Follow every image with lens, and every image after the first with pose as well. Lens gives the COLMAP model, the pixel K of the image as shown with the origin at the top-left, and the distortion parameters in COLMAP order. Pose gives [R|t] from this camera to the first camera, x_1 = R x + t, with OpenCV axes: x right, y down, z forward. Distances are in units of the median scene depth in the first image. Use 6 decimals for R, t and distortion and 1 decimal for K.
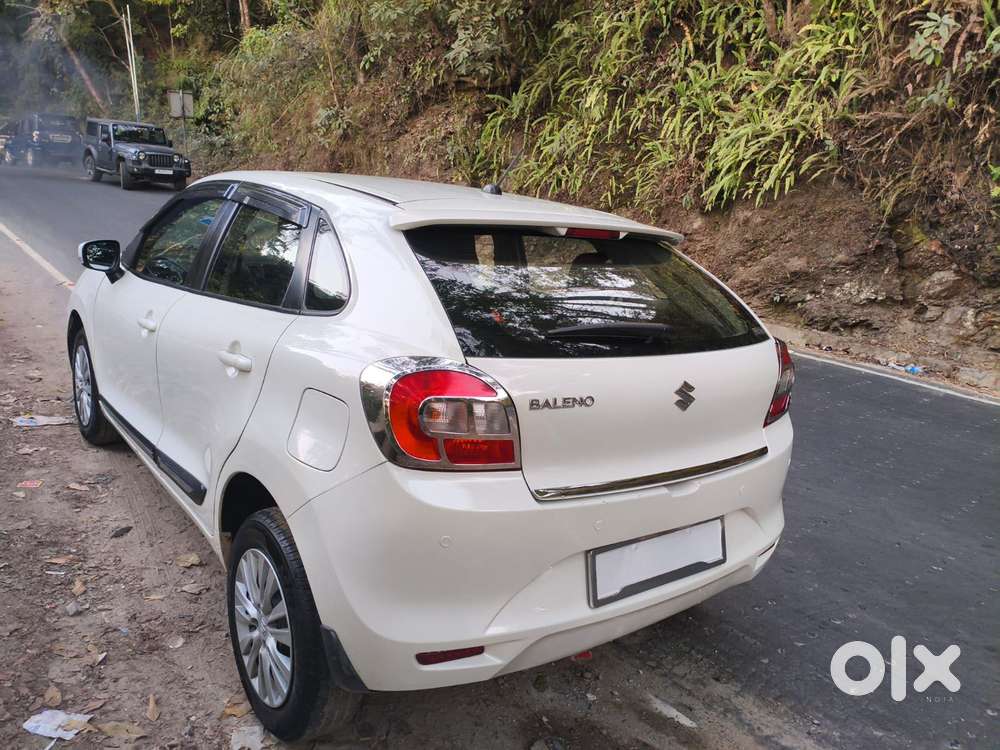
lens RADIAL K [[758.6, 0, 500.9], [0, 758.6, 373.5], [0, 0, 1]] dist [0.007647, -0.021318]
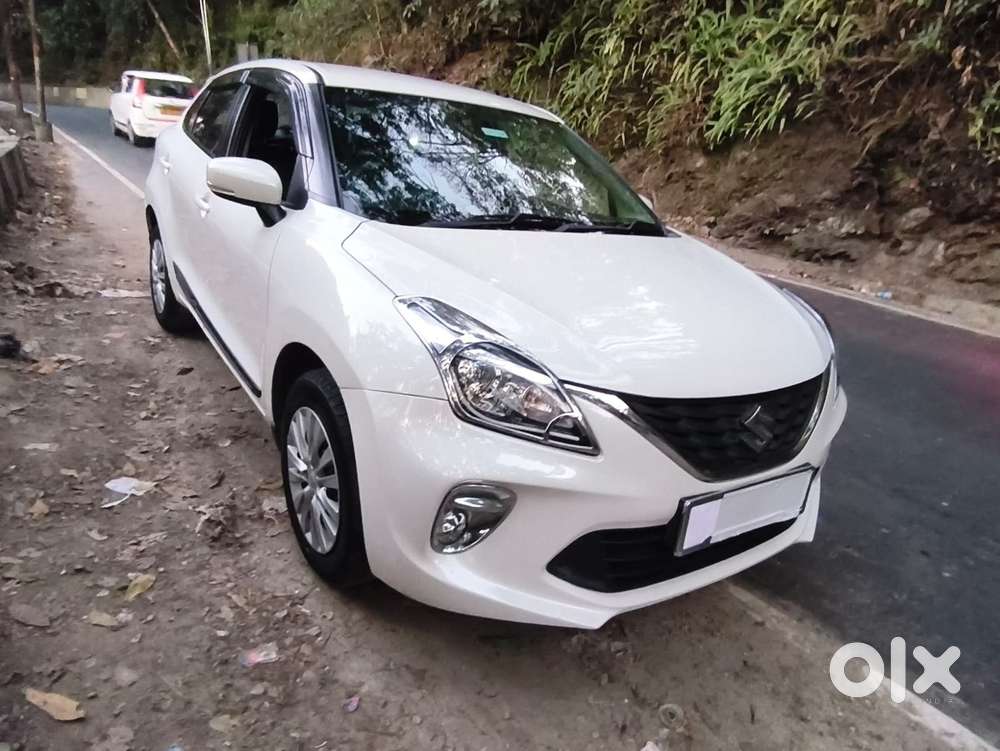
lens RADIAL K [[664.8, 0, 493.4], [0, 664.8, 375.9], [0, 0, 1]] dist [-0.010378, 0.007130]
pose [[0.998311, 0.033746, -0.047285, 0.017449], [-0.028784, 0.994374, 0.101938, 0.029795], [0.050459, -0.100405, 0.993666, -0.017335]]
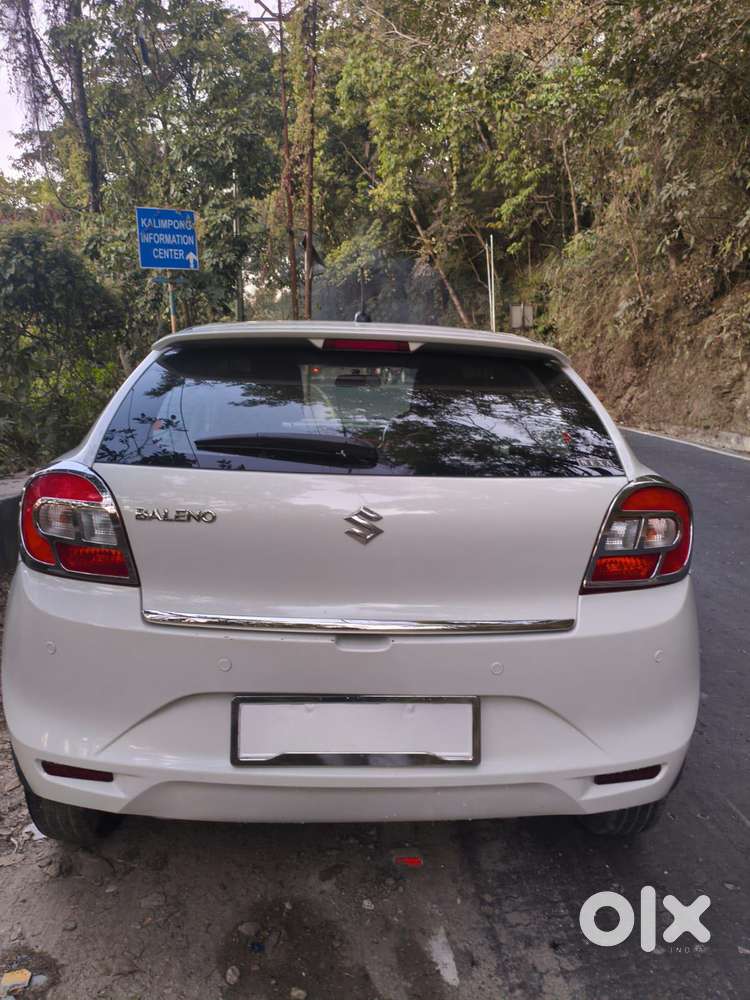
lens RADIAL K [[762.8, 0, 380.2], [0, 762.8, 508.5], [0, 0, 1]] dist [-0.004342, -0.010952]
pose [[0.822767, 0.027976, -0.567690, 0.145094], [-0.077199, 0.995033, -0.062850, 0.012318], [0.563112, 0.095536, 0.820840, 0.071930]]
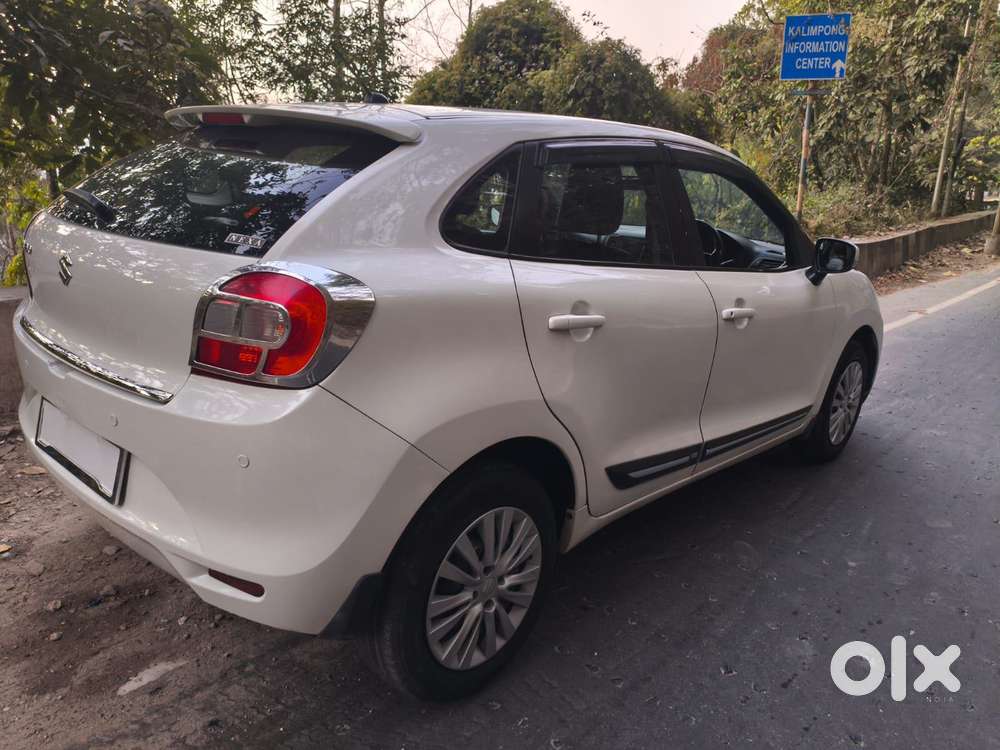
lens RADIAL K [[762.8, 0, 501.2], [0, 762.8, 376.0], [0, 0, 1]] dist [-0.004342, -0.010952]
pose [[0.207593, 0.178592, -0.961774, 0.260283], [-0.260146, 0.957867, 0.121716, -0.019975], [0.942990, 0.224934, 0.245306, 0.266149]]
